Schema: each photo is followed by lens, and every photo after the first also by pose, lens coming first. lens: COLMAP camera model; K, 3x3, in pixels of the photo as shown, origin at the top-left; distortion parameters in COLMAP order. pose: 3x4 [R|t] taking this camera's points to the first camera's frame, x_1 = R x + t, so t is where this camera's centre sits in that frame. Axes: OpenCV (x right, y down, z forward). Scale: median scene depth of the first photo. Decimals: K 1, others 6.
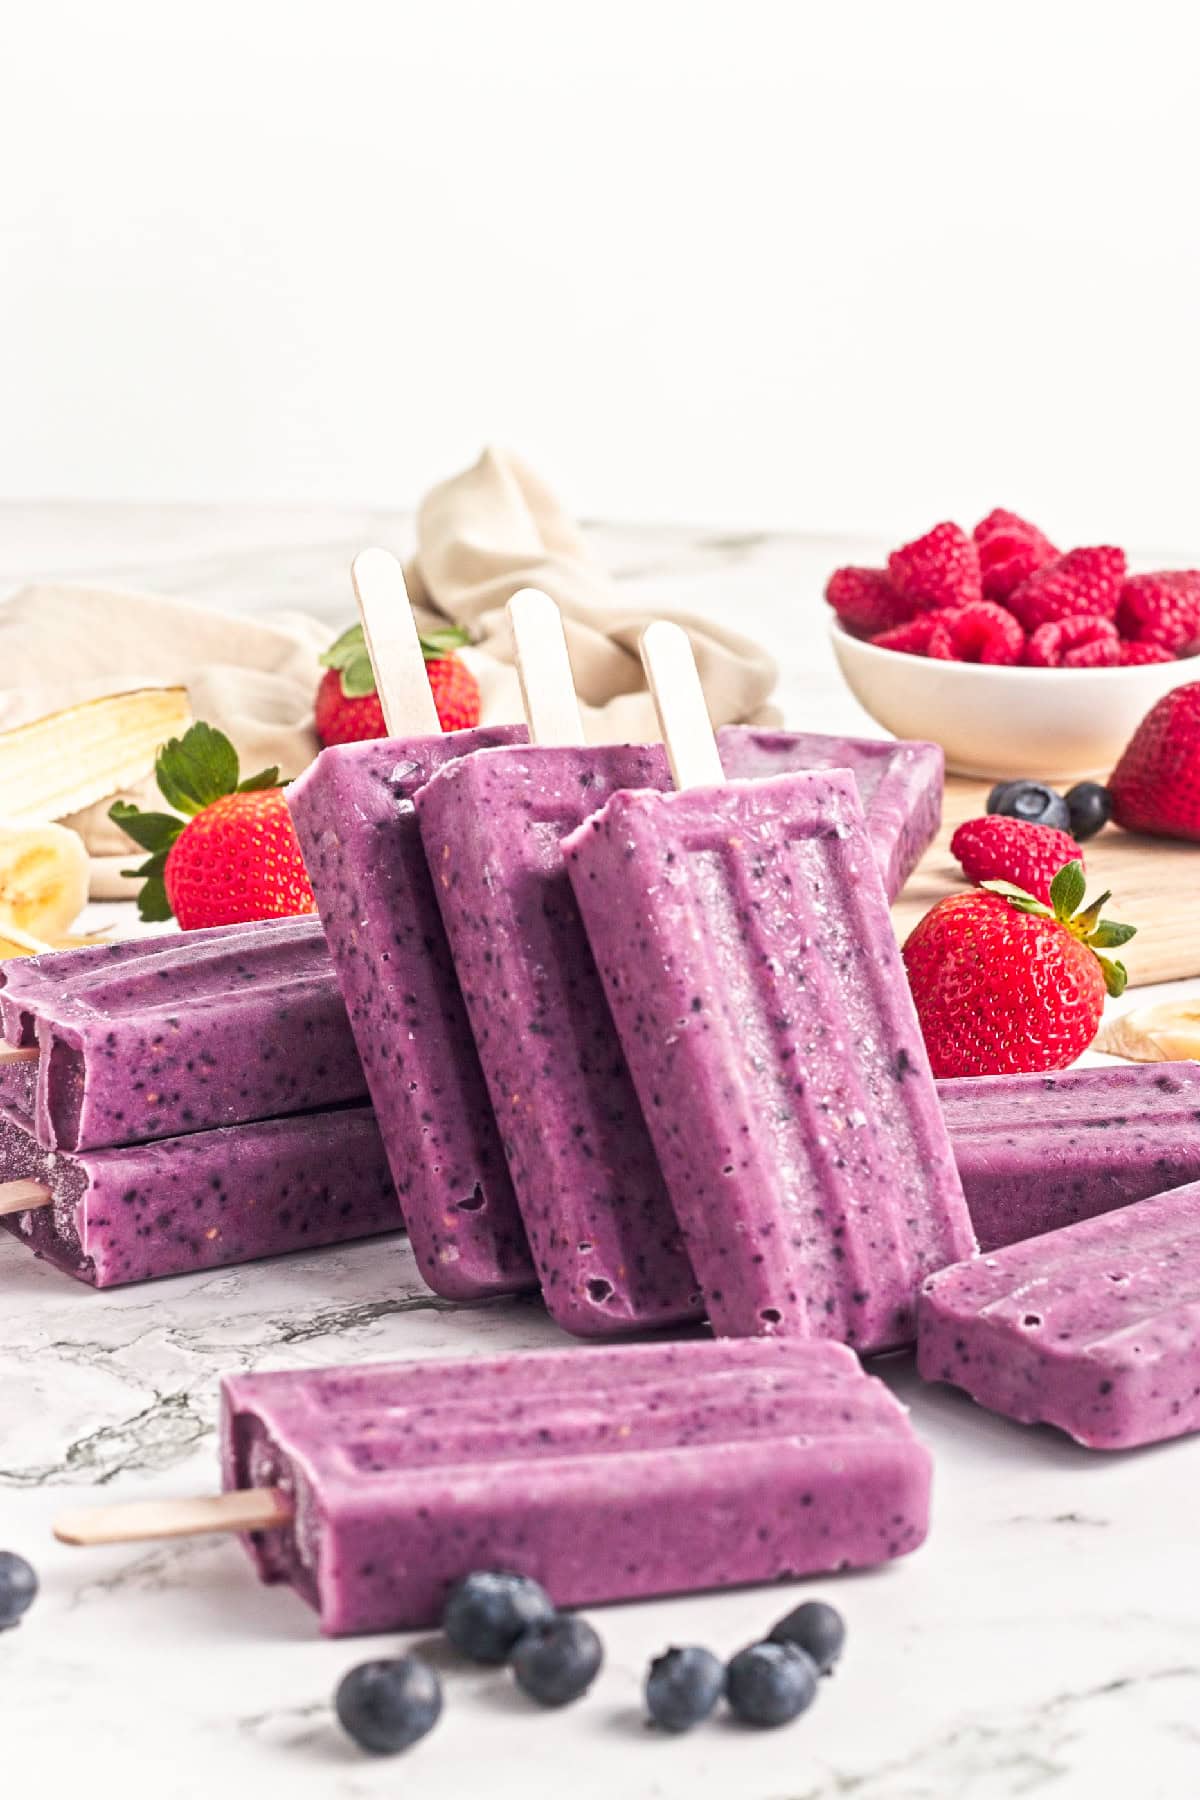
lens RADIAL K [[4416.1, 0, 600.4], [0, 4416.1, 912.0], [0, 0, 1]] dist [-0.037197, 0.000000]
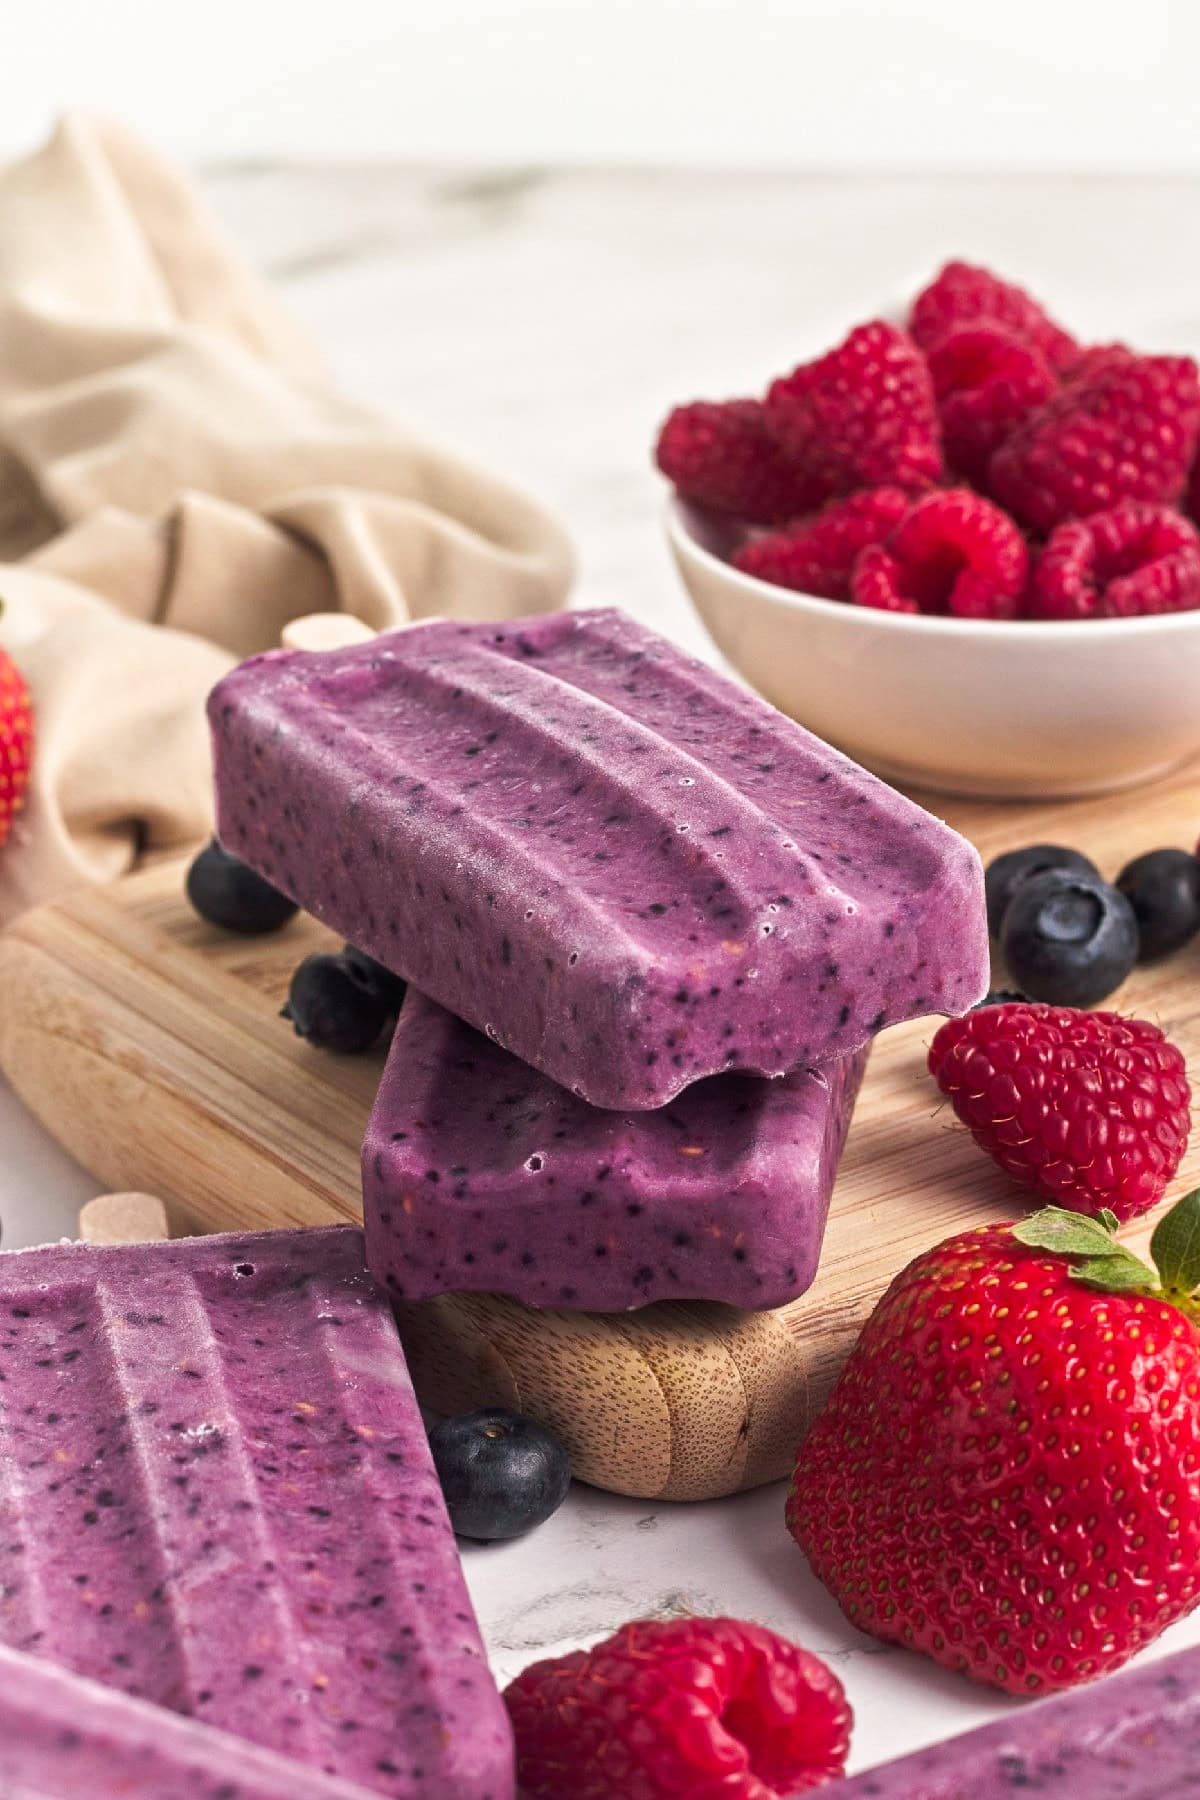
lens RADIAL K [[4978.9, 0, 594.9], [0, 4978.9, 955.2], [0, 0, 1]] dist [-0.025793, 0.000000]
pose [[0.997805, -0.055970, 0.035380, 0.020998], [0.050445, 0.988672, 0.141364, -0.115724], [-0.042891, -0.139269, 0.989325, 0.441925]]
